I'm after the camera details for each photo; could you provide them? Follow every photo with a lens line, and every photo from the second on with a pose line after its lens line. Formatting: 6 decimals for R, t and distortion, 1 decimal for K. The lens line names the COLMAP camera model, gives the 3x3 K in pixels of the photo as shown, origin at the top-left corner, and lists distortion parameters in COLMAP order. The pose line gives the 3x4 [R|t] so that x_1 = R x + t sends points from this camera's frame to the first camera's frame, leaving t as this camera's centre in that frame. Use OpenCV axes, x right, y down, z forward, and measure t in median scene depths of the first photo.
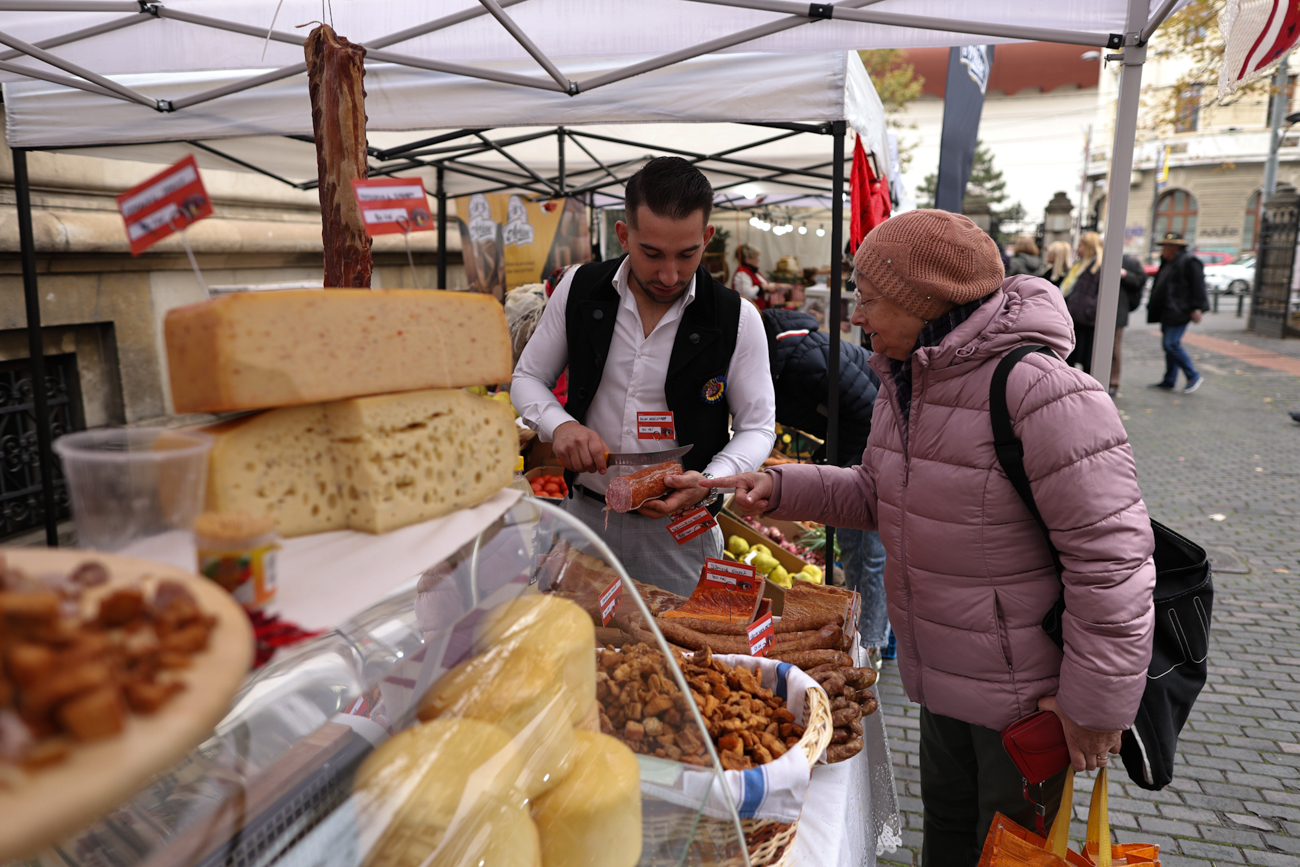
lens RADIAL K [[892.1, 0, 650.0], [0, 892.1, 433.5], [0, 0, 1]] dist [-0.000826, 0.001305]
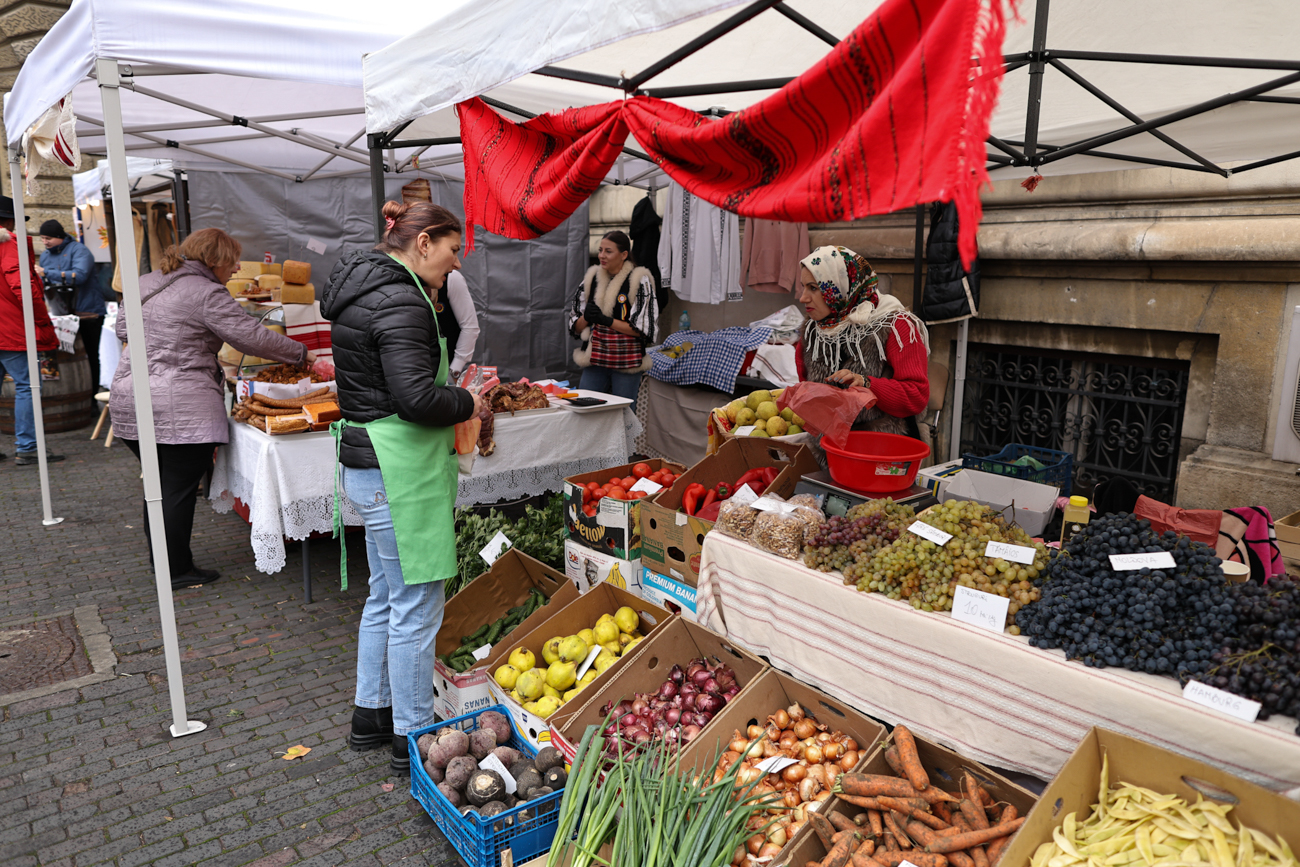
lens RADIAL K [[892.1, 0, 650.0], [0, 892.1, 433.5], [0, 0, 1]] dist [-0.000826, 0.001305]
pose [[-0.597550, 0.146711, -0.788296, 0.527048], [-0.167330, 0.938657, 0.301536, -0.217817], [0.784178, 0.312088, -0.536345, 1.103407]]
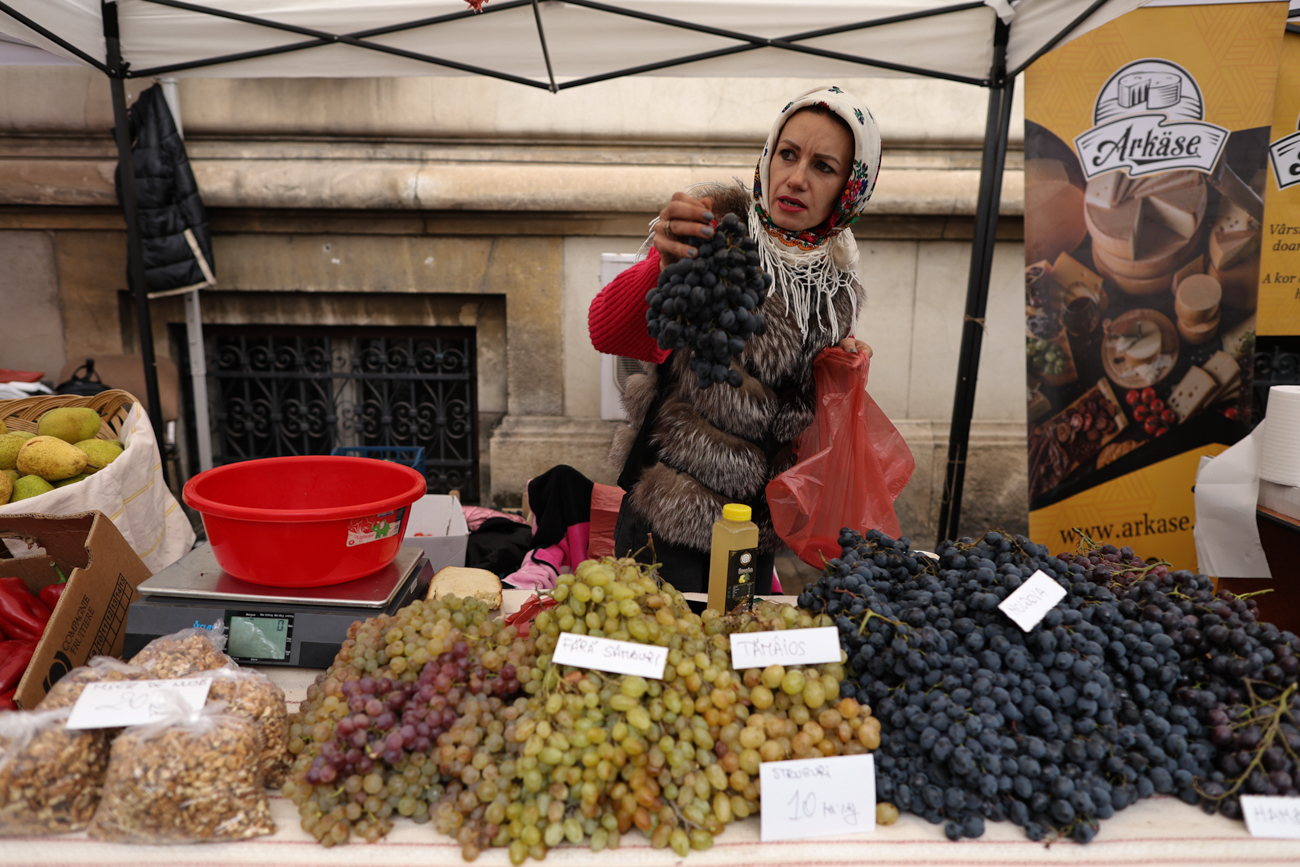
lens RADIAL K [[892.1, 0, 650.0], [0, 892.1, 433.5], [0, 0, 1]] dist [-0.000826, 0.001305]
pose [[0.274014, 0.173412, -0.945962, 0.272433], [-0.199877, 0.972400, 0.120361, -0.130755], [0.940726, 0.156095, 0.301113, 0.925435]]
